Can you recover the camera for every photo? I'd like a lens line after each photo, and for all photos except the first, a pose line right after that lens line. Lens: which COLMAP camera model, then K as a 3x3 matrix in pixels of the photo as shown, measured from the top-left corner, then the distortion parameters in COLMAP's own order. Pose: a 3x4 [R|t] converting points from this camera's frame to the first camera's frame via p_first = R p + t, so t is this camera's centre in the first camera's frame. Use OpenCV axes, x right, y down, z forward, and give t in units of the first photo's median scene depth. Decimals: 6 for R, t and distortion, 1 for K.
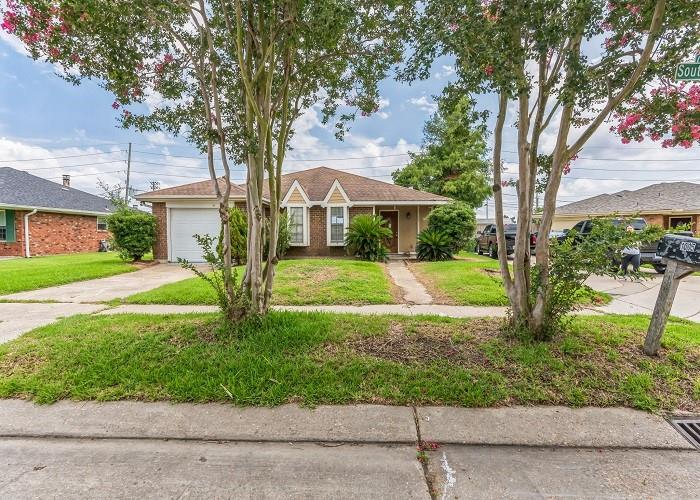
lens RADIAL K [[320.4, 0, 347.3], [0, 320.4, 248.2], [0, 0, 1]] dist [-0.009998, 0.000427]
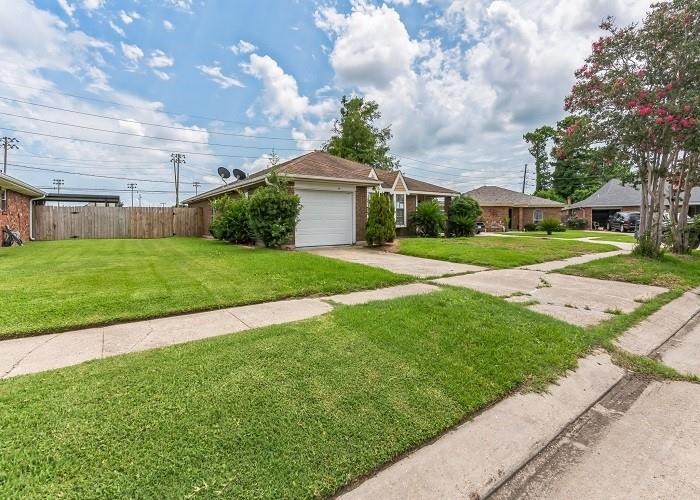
lens RADIAL K [[320.4, 0, 347.3], [0, 320.4, 248.2], [0, 0, 1]] dist [-0.009998, 0.000427]
pose [[0.802582, -0.055891, 0.593918, -0.912194], [0.021195, 0.997644, 0.065241, -0.010889], [-0.596166, -0.039773, 0.801876, 0.149400]]
